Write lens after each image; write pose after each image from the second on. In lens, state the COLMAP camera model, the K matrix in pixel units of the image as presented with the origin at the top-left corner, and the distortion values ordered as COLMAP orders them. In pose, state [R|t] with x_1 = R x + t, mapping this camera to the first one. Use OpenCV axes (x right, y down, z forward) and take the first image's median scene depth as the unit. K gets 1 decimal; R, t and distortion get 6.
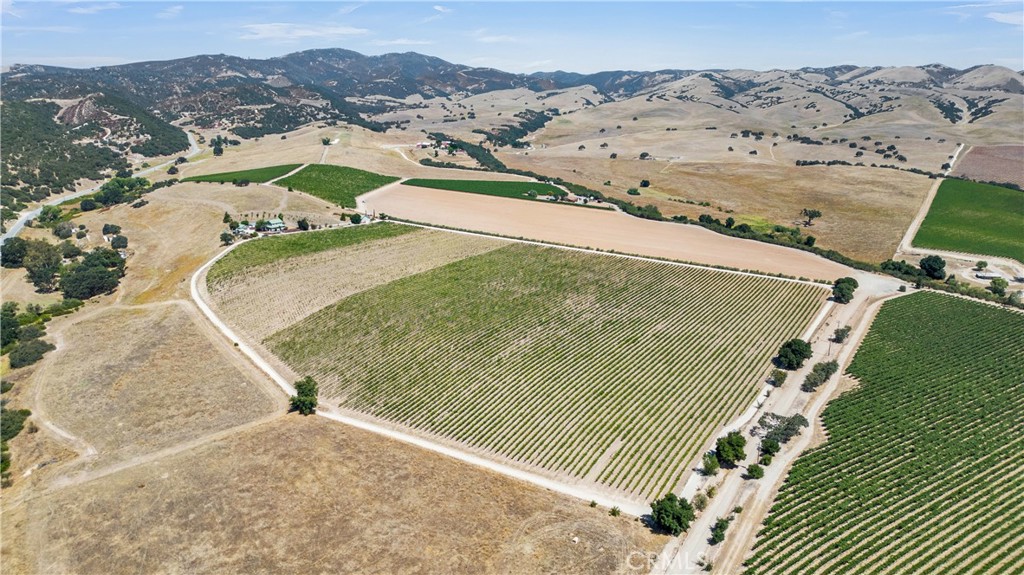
lens RADIAL K [[713.2, 0, 510.9], [0, 713.2, 282.3], [0, 0, 1]] dist [0.087239, -0.095810]
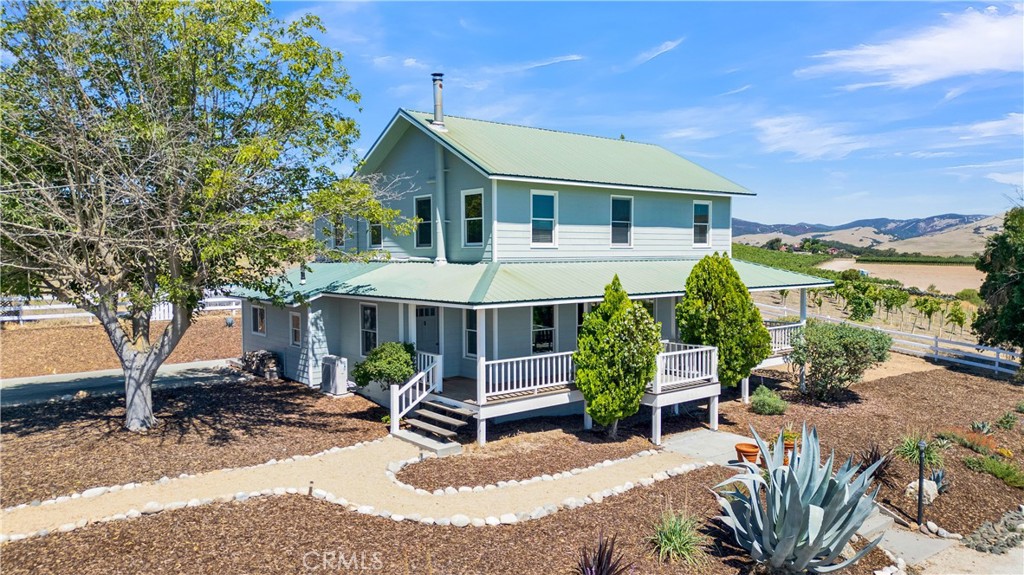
lens RADIAL K [[713.2, 0, 510.9], [0, 713.2, 282.3], [0, 0, 1]] dist [0.087239, -0.095810]
pose [[0.956524, -0.008850, -0.291521, -0.420626], [-0.056237, 0.975186, -0.214127, -0.092584], [0.286182, 0.221211, 0.932290, 1.267960]]
